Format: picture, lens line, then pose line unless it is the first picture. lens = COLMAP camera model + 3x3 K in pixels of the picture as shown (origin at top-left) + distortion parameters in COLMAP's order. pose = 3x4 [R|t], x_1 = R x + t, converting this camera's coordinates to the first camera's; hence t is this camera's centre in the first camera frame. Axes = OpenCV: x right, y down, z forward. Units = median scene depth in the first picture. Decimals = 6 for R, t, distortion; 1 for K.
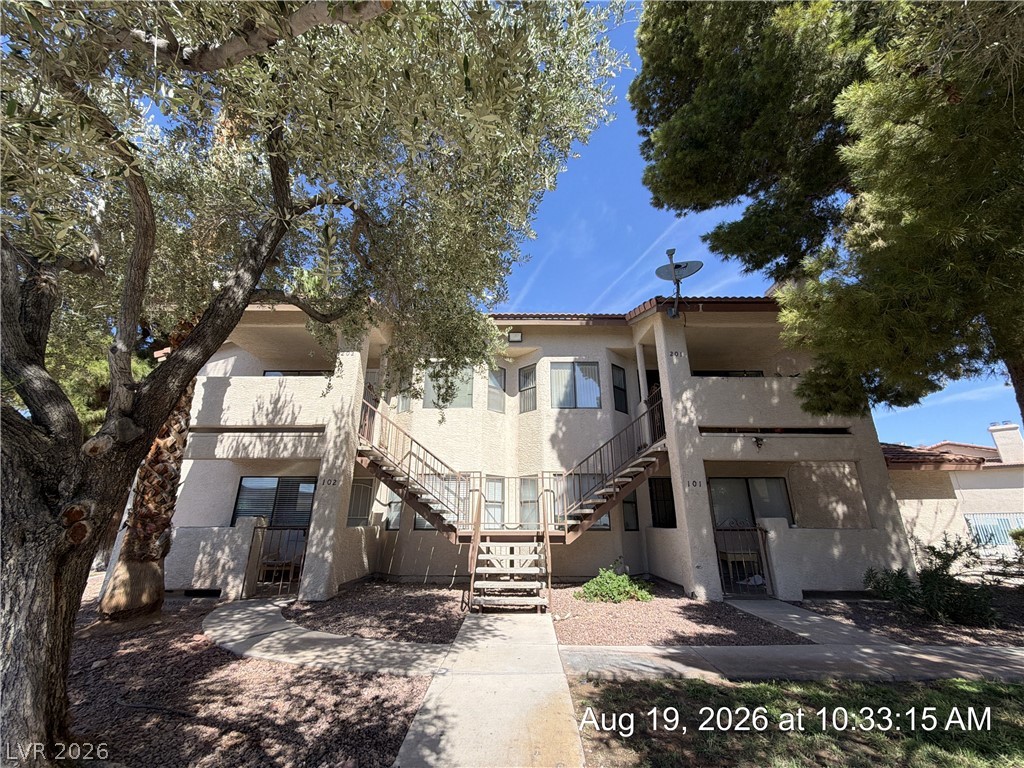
lens RADIAL K [[407.8, 0, 513.0], [0, 407.8, 383.1], [0, 0, 1]] dist [-0.001174, -0.000150]
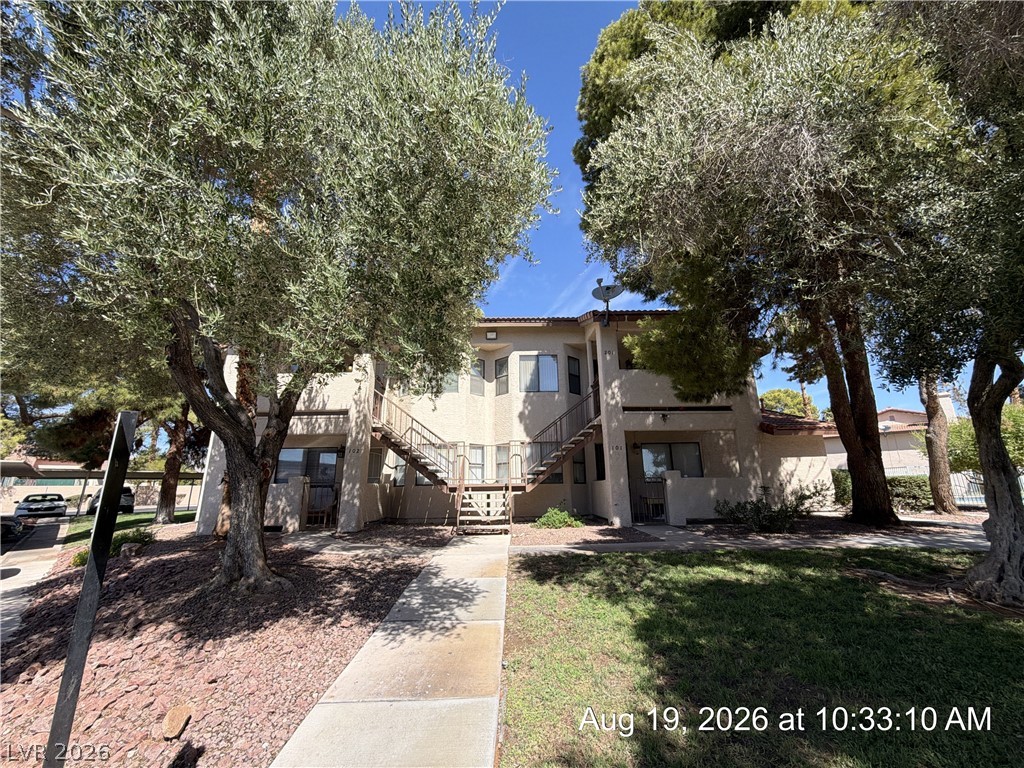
lens RADIAL K [[407.8, 0, 513.0], [0, 407.8, 383.1], [0, 0, 1]] dist [-0.001174, -0.000150]
pose [[0.999740, -0.012789, 0.018880, 0.061237], [0.011360, 0.997200, 0.073914, -0.077107], [-0.019772, -0.073680, 0.997086, -0.349576]]
